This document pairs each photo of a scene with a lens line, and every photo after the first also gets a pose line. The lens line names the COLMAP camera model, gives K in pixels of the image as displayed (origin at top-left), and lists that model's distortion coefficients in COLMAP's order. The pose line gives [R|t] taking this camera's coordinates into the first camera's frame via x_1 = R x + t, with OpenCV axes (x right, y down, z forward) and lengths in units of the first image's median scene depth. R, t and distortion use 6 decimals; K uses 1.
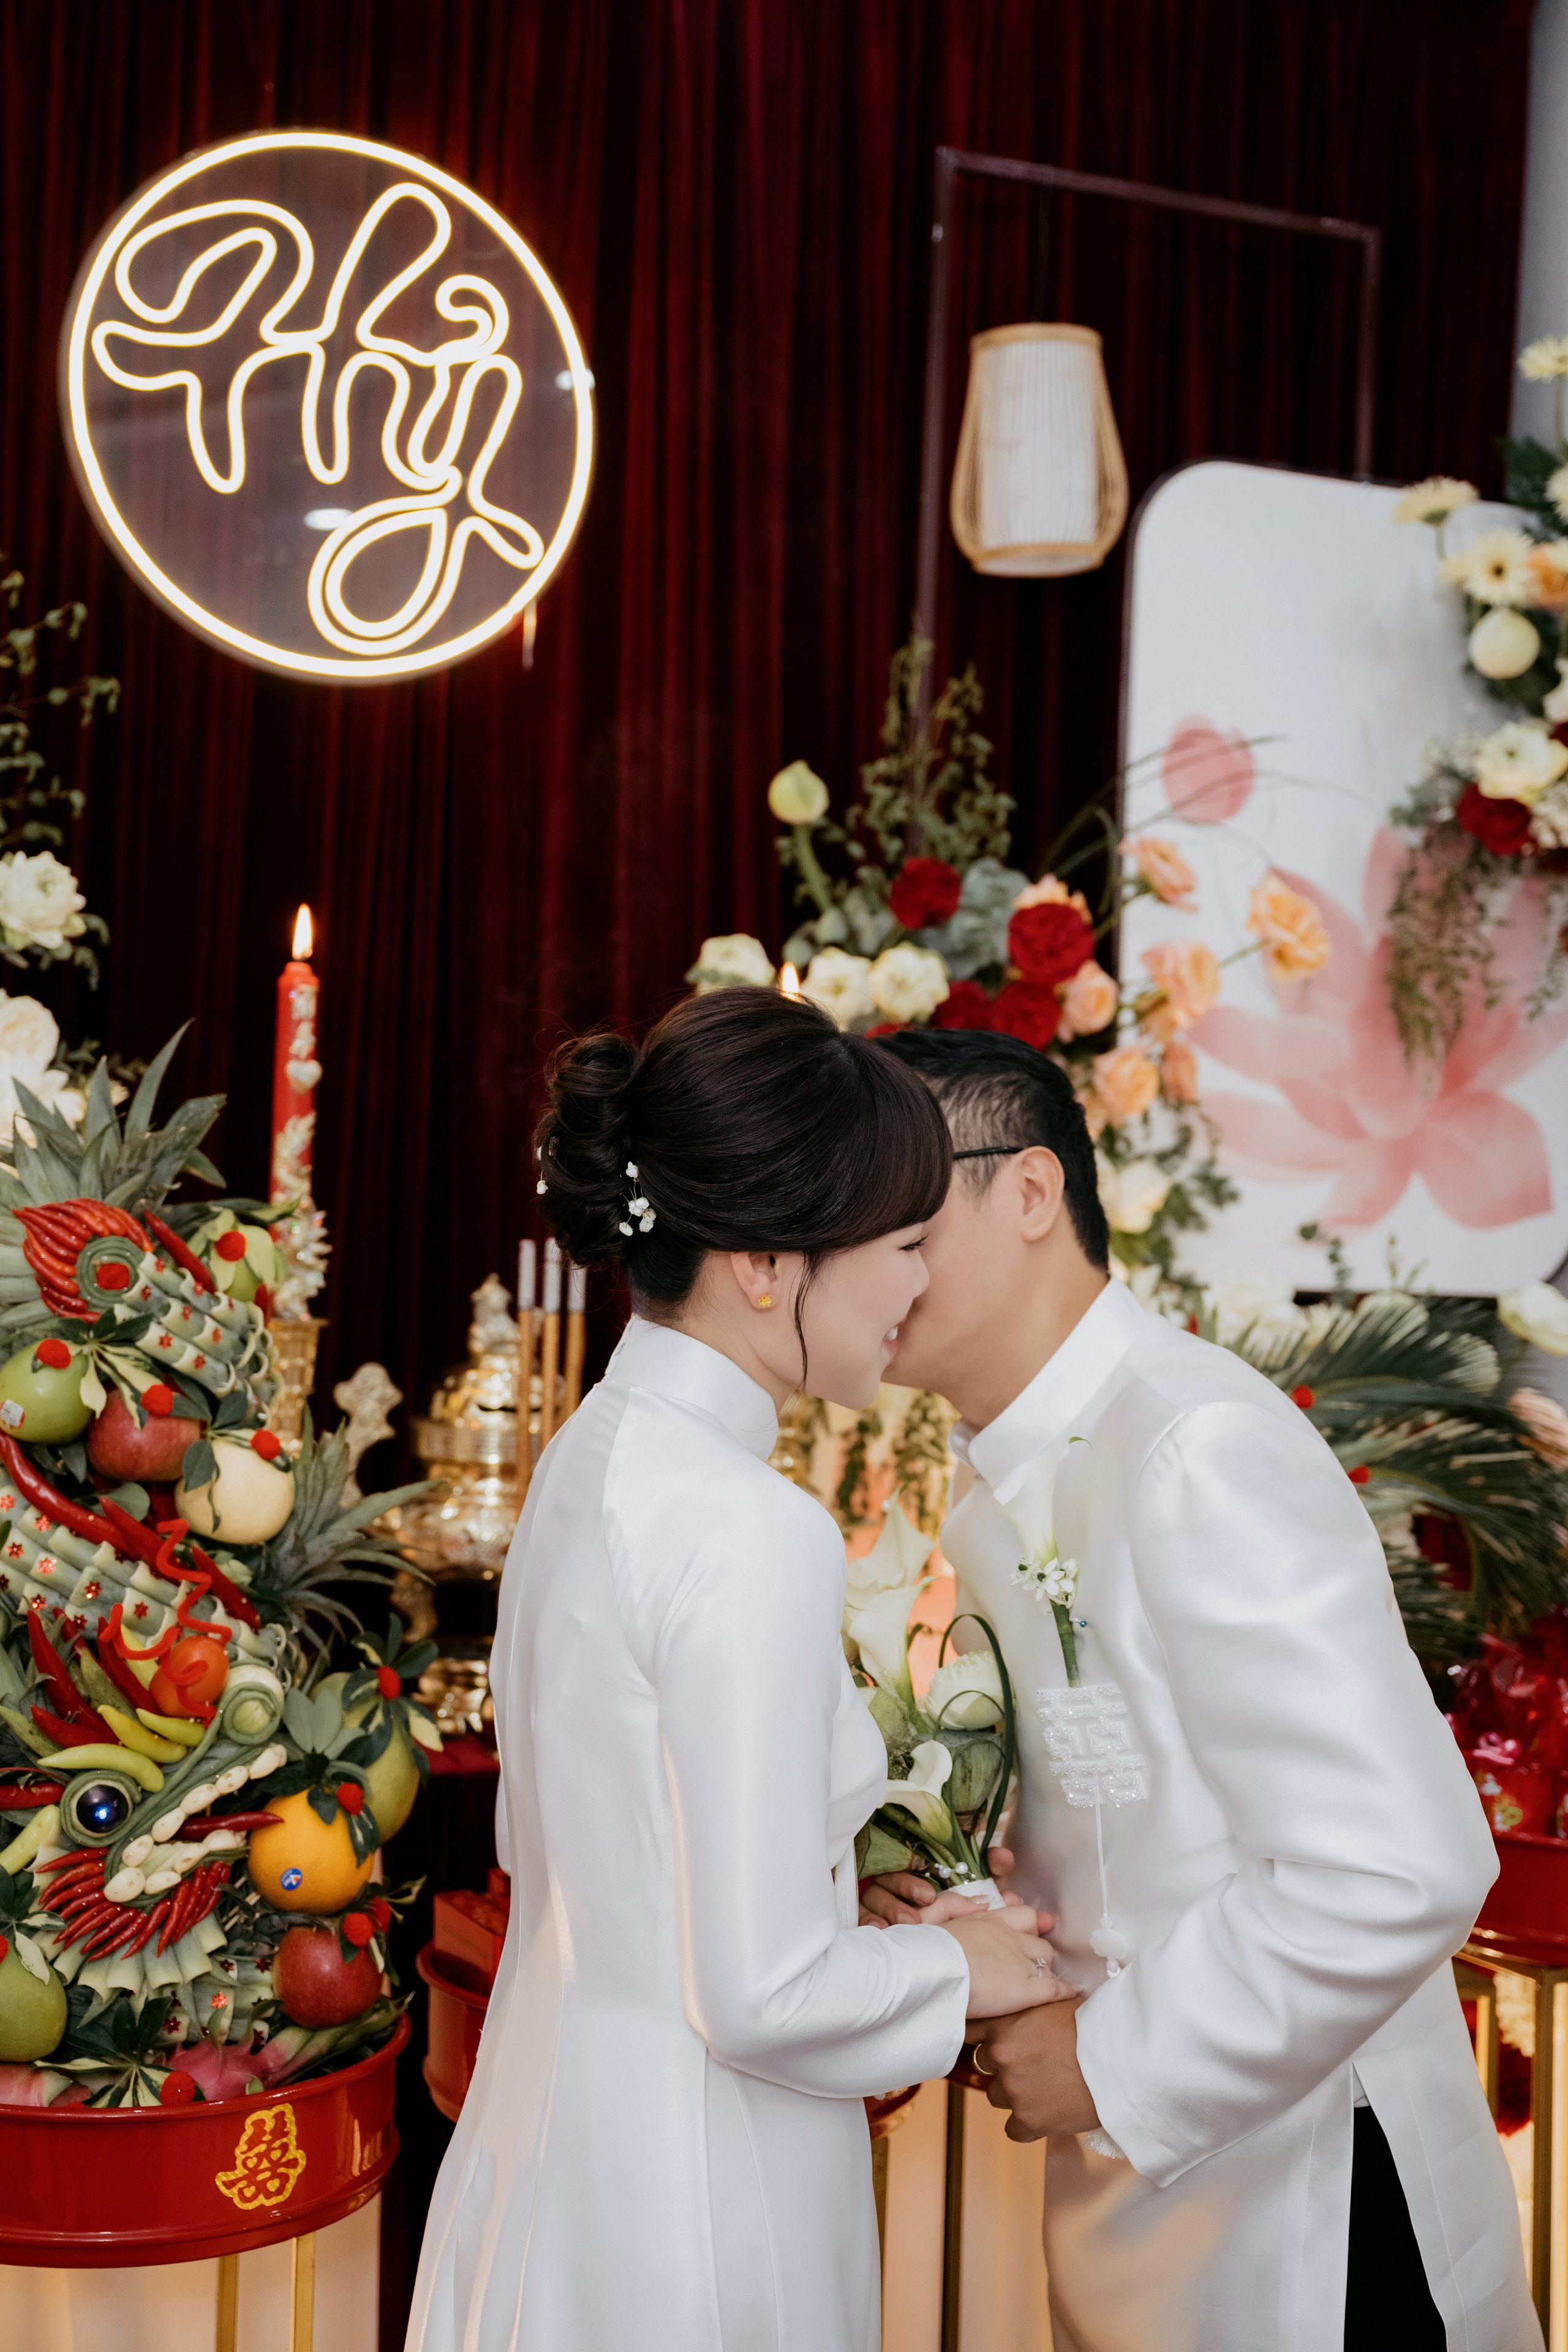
lens RADIAL K [[3002.9, 0, 784.0], [0, 3002.9, 1176.0], [0, 0, 1]] dist [0.008023, 0.062959]
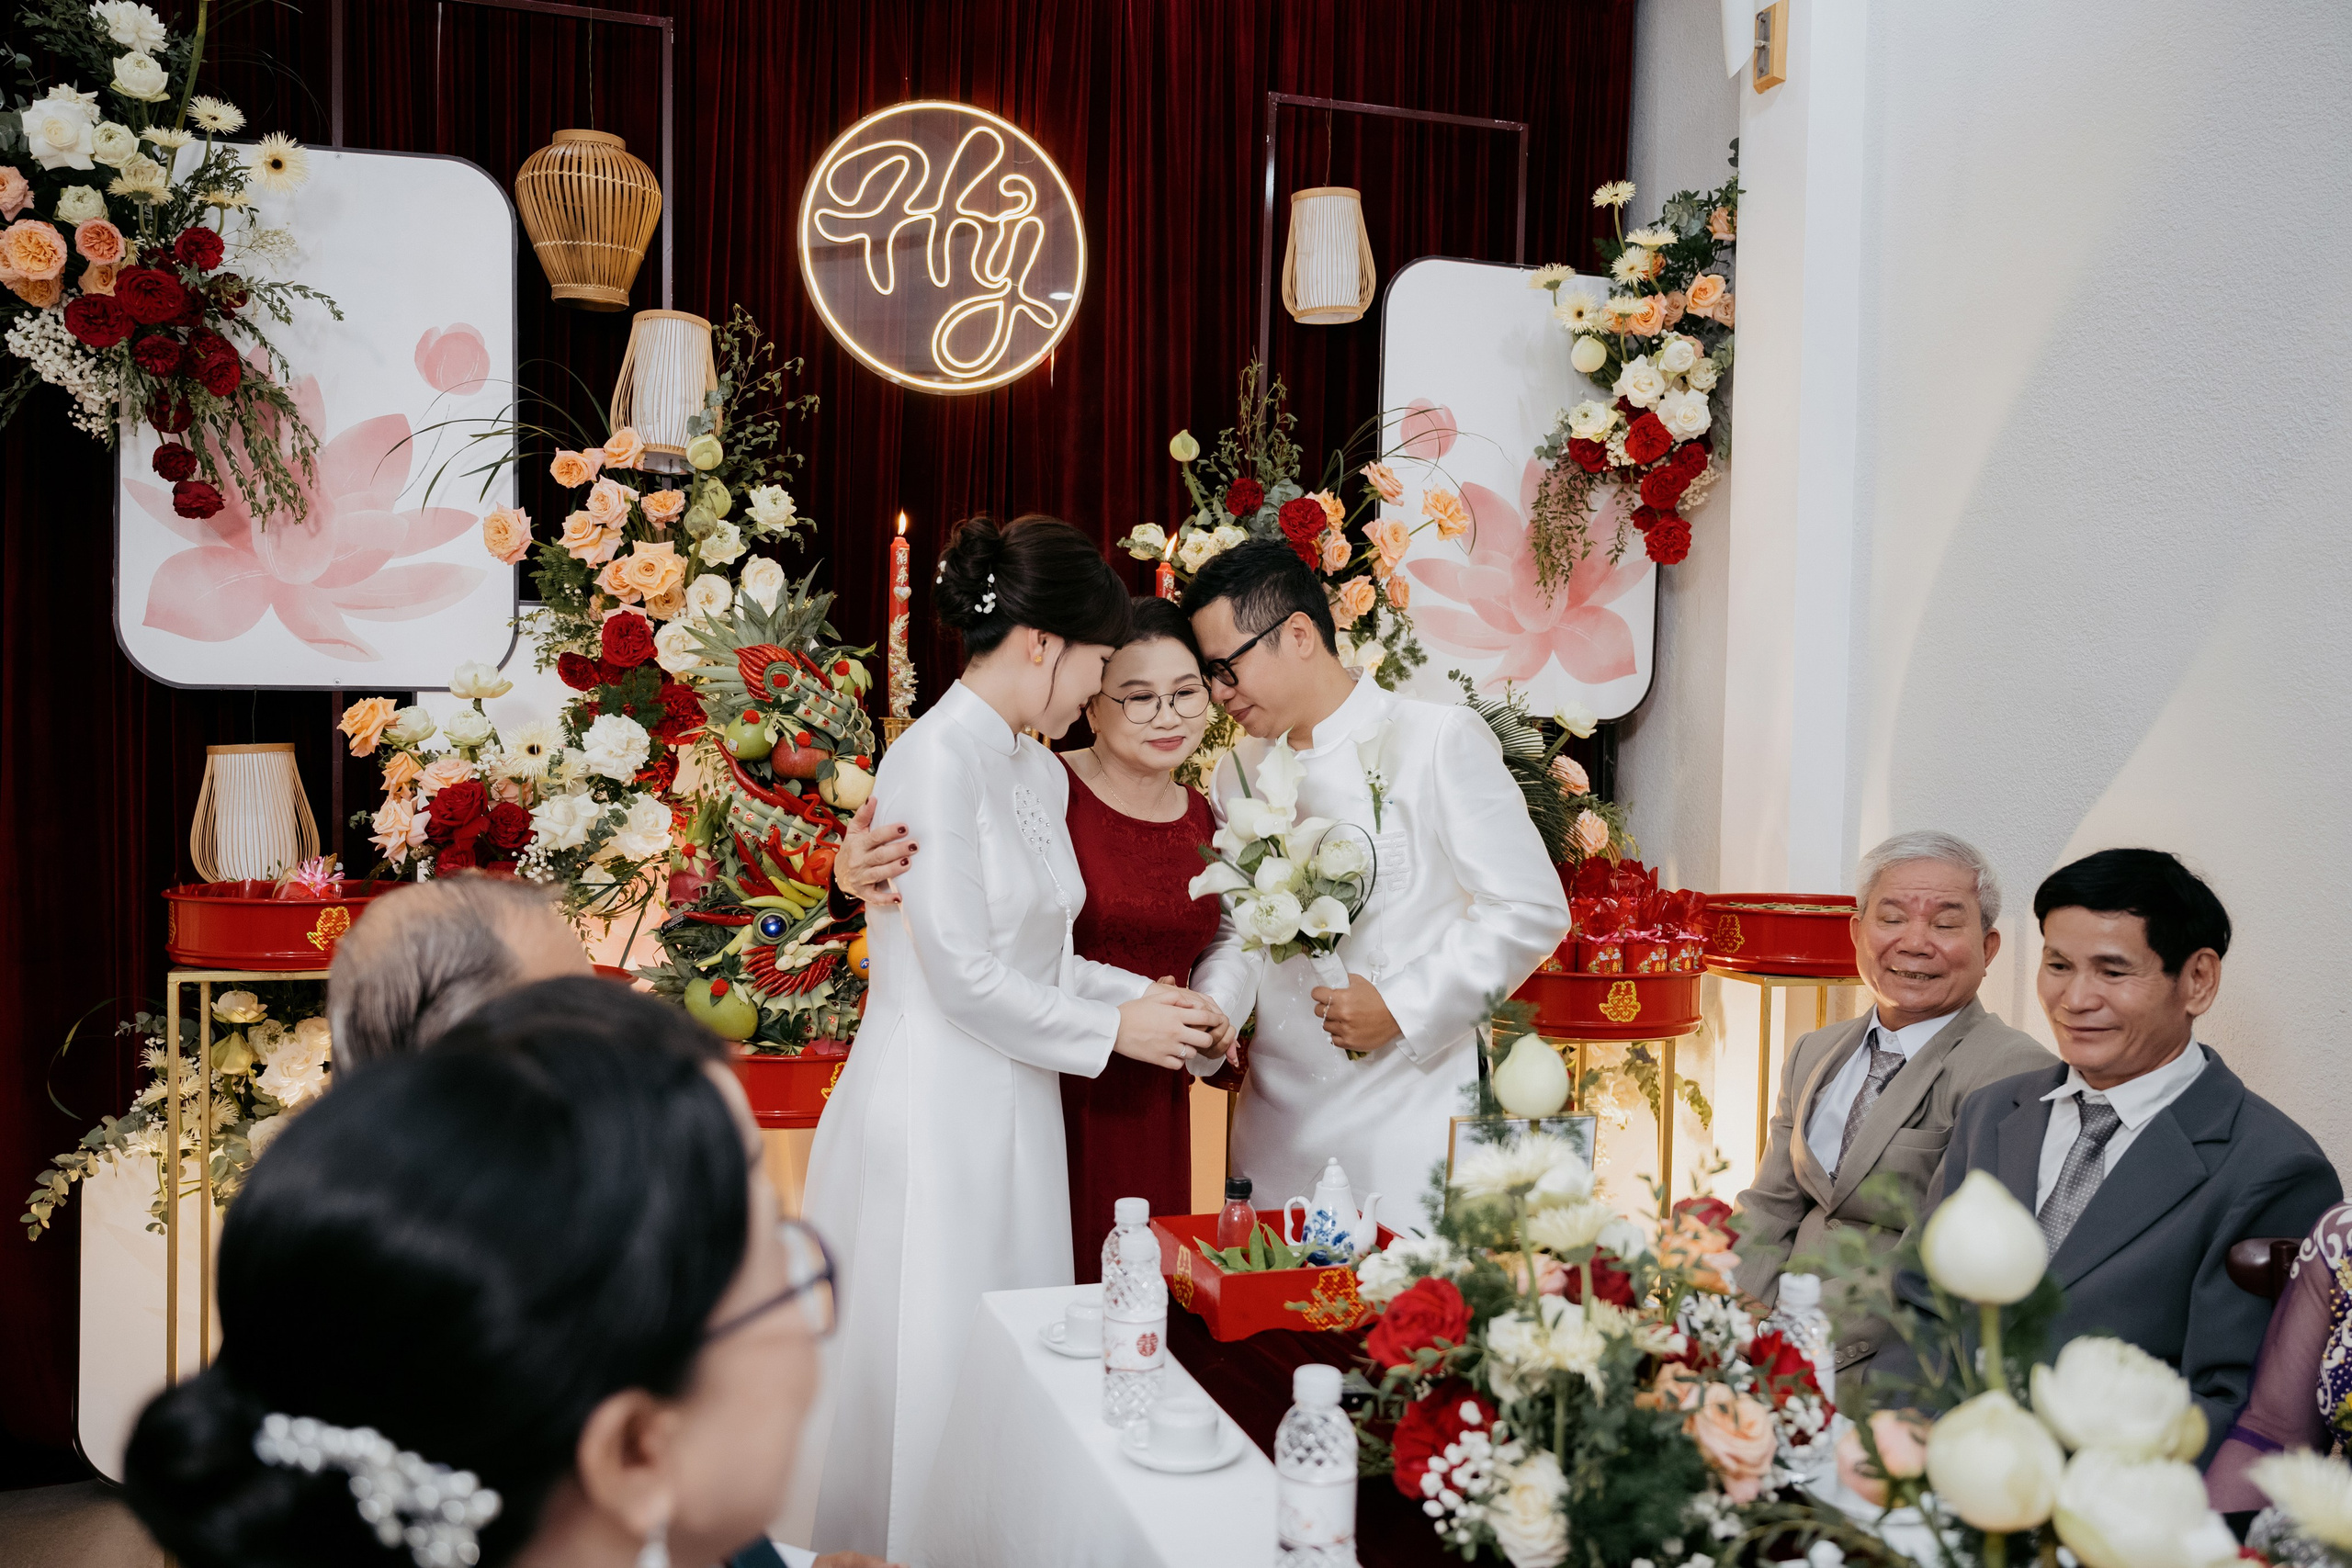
lens RADIAL K [[1902.7, 0, 1176.0], [0, 1902.7, 784.0], [0, 0, 1]] dist [-0.010991, -0.003916]
pose [[0.994502, -0.008150, -0.104402, 0.119842], [0.012124, 0.999224, 0.037483, 0.037870], [0.104016, -0.038542, 0.993829, -0.183882]]
